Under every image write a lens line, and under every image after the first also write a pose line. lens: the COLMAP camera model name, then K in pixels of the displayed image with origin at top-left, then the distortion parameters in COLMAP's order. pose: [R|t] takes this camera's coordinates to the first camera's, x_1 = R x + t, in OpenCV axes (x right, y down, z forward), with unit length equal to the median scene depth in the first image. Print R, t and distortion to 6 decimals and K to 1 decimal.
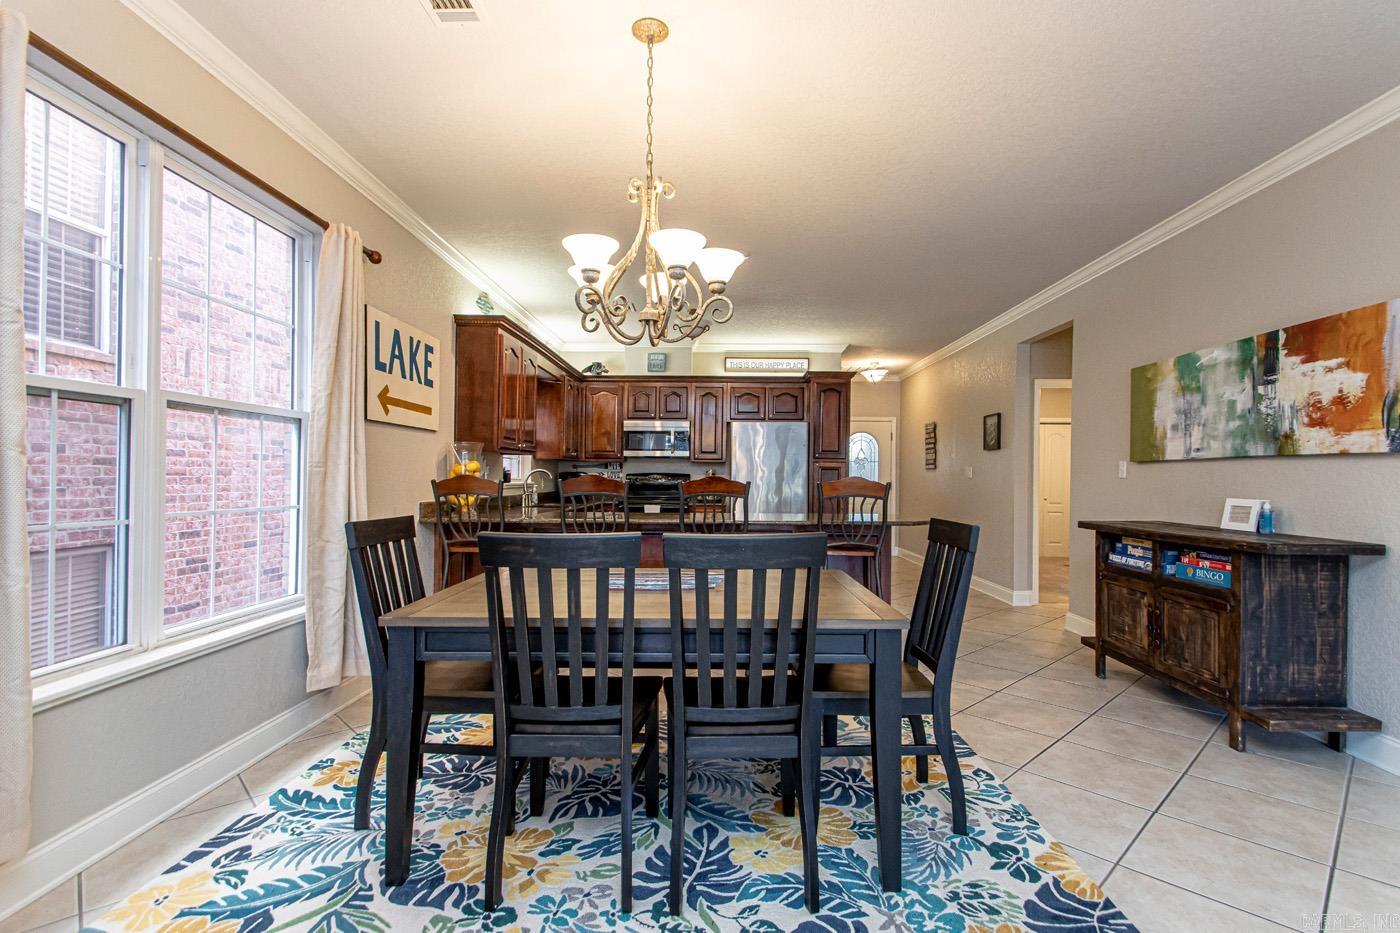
lens RADIAL K [[661.9, 0, 700.7], [0, 661.9, 477.3], [0, 0, 1]] dist [0.004124, -0.008843]
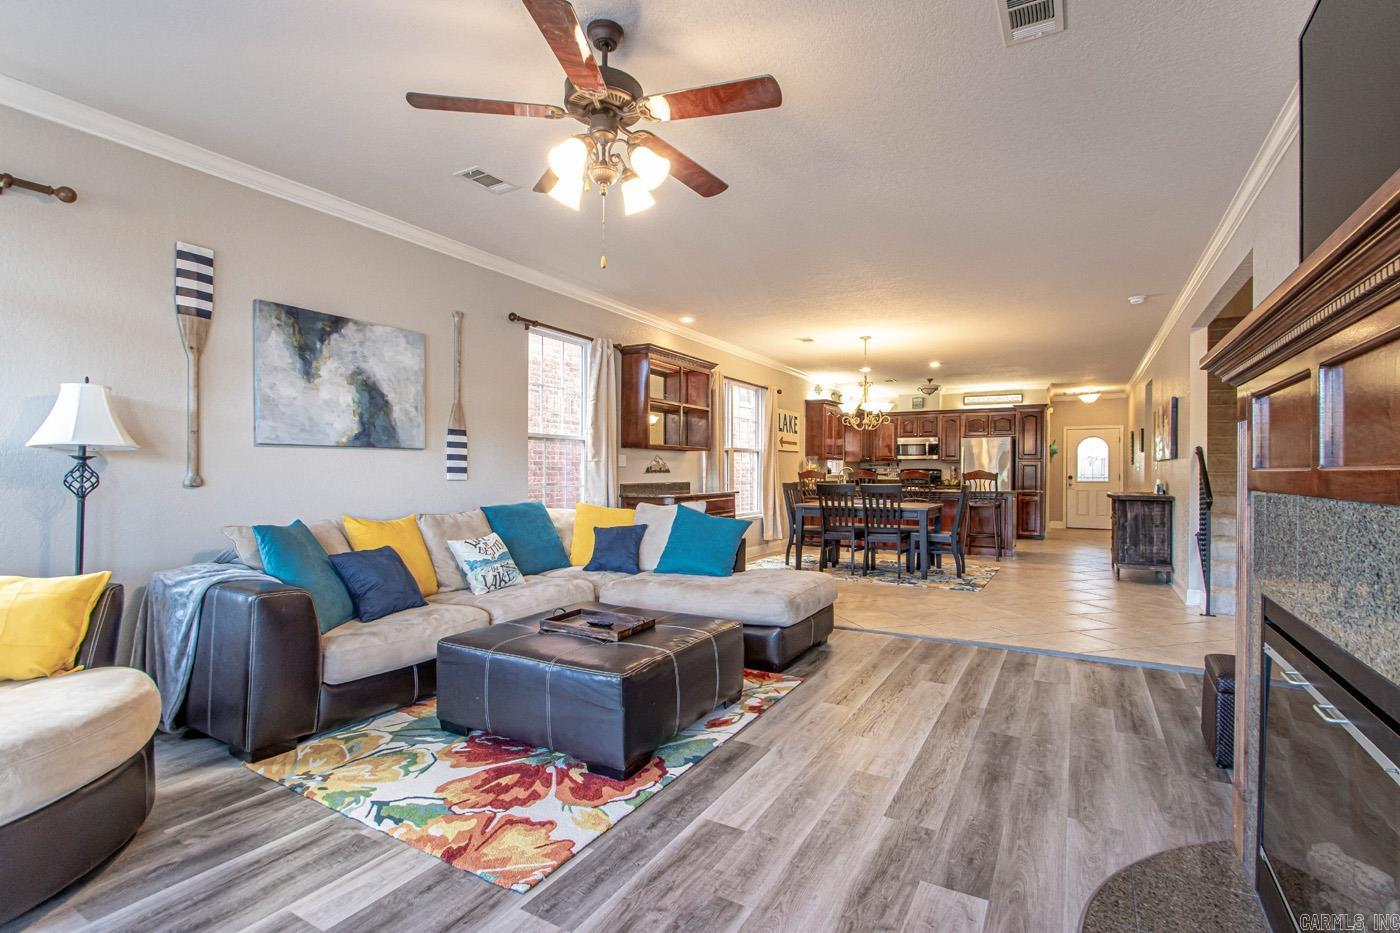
lens RADIAL K [[661.9, 0, 684.1], [0, 661.9, 452.2], [0, 0, 1]] dist [0.004124, -0.008843]
pose [[0.870792, -0.017989, -0.491323, 0.596883], [0.001607, 0.999429, -0.033744, 0.016745], [0.491649, 0.028595, 0.870324, -1.847864]]
